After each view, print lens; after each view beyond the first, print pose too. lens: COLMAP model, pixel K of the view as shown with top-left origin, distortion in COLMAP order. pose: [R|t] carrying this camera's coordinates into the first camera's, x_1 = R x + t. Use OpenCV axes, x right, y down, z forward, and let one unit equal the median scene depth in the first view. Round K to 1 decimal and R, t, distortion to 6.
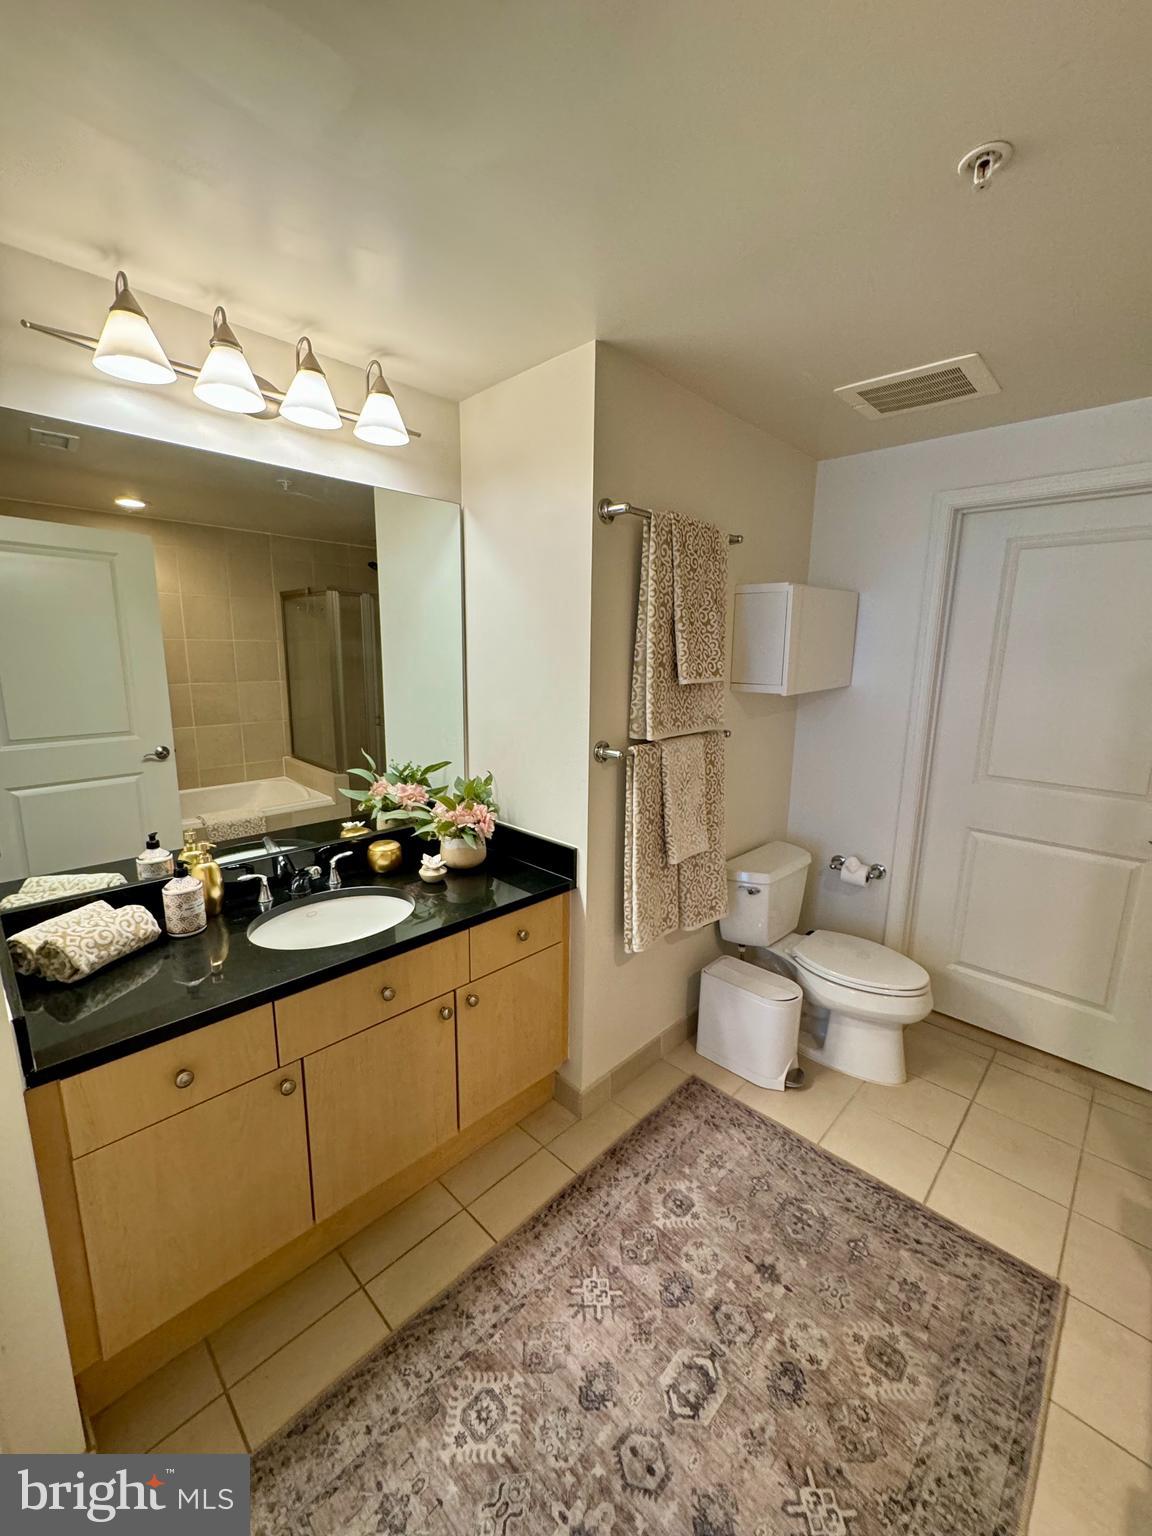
lens RADIAL K [[613.2, 0, 581.5], [0, 613.2, 772.6], [0, 0, 1]] dist [-0.002548, 0.000606]
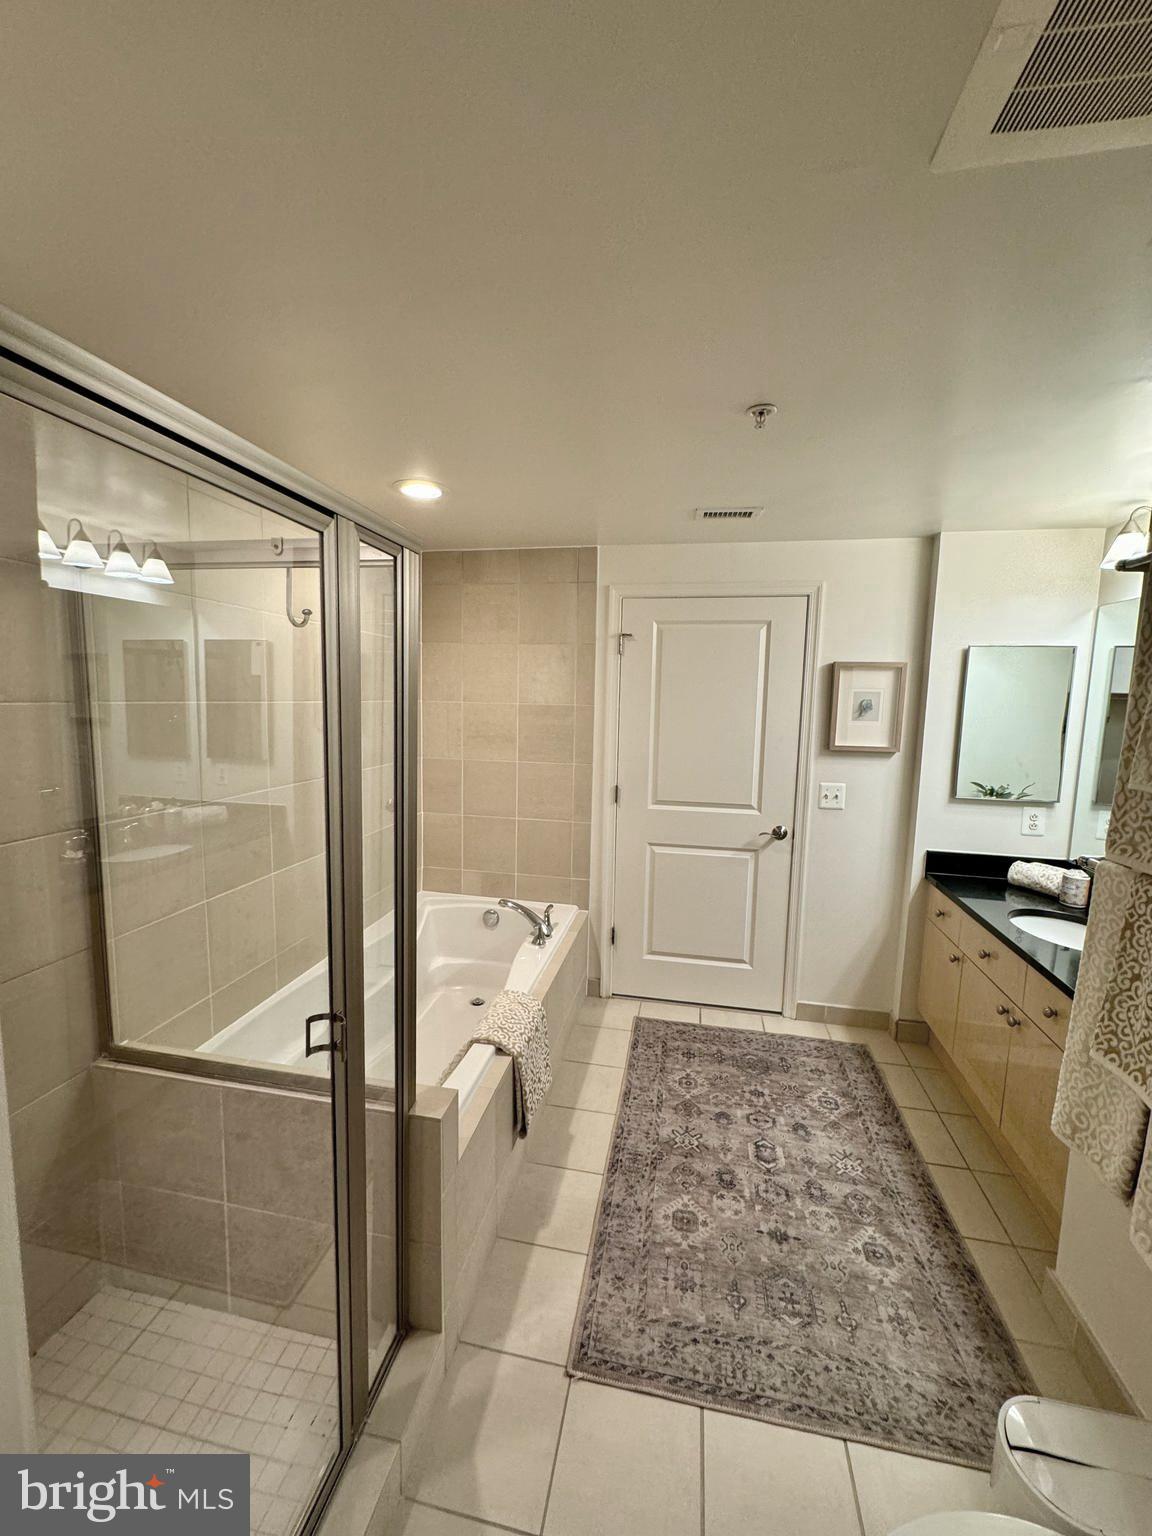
lens RADIAL K [[613.2, 0, 577.1], [0, 613.2, 757.9], [0, 0, 1]] dist [-0.002548, 0.000606]
pose [[-0.840410, 0.019534, -0.541600, 1.375802], [-0.143719, 0.955537, 0.257474, -0.356513], [0.522548, 0.294222, -0.800235, 1.604953]]
